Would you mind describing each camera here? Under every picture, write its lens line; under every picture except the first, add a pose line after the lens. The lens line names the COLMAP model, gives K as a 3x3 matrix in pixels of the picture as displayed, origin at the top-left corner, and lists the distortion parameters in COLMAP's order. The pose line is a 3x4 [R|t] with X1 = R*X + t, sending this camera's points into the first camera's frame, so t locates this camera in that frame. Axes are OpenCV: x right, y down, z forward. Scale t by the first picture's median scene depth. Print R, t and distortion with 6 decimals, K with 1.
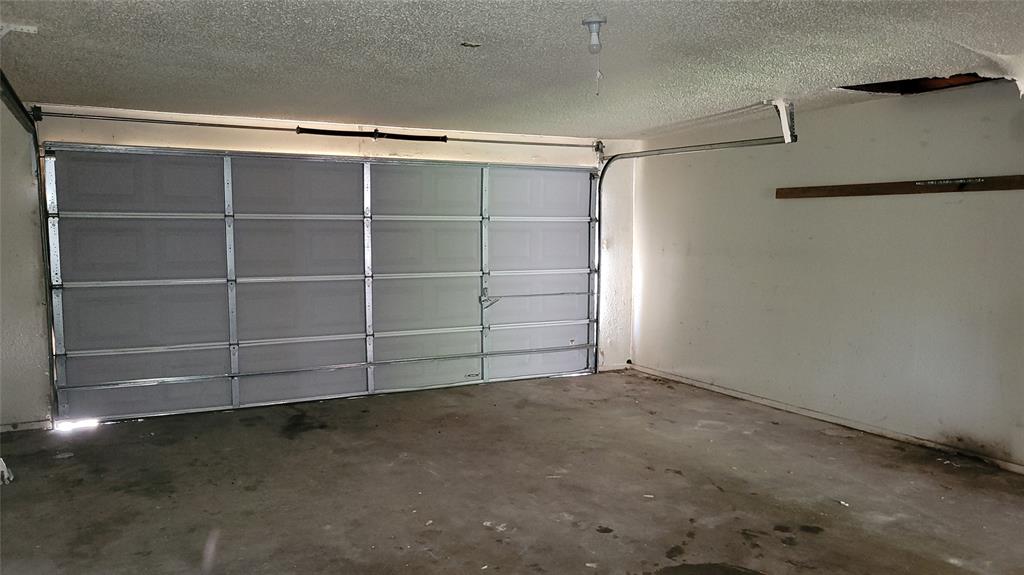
lens RADIAL K [[764.8, 0, 517.0], [0, 764.8, 287.1], [0, 0, 1]] dist [0.033637, -0.005107]
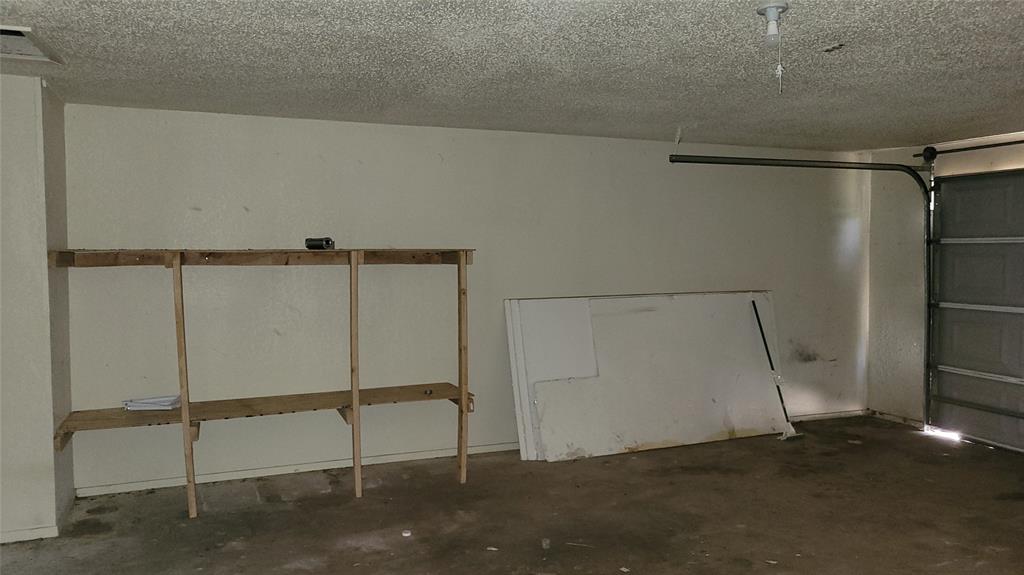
lens RADIAL K [[764.8, 0, 517.0], [0, 764.8, 287.1], [0, 0, 1]] dist [0.033637, -0.005107]
pose [[-0.068842, 0.048878, -0.996429, 0.737271], [-0.074917, 0.995726, 0.054019, -0.055699], [0.994811, 0.078369, -0.064886, 0.620779]]
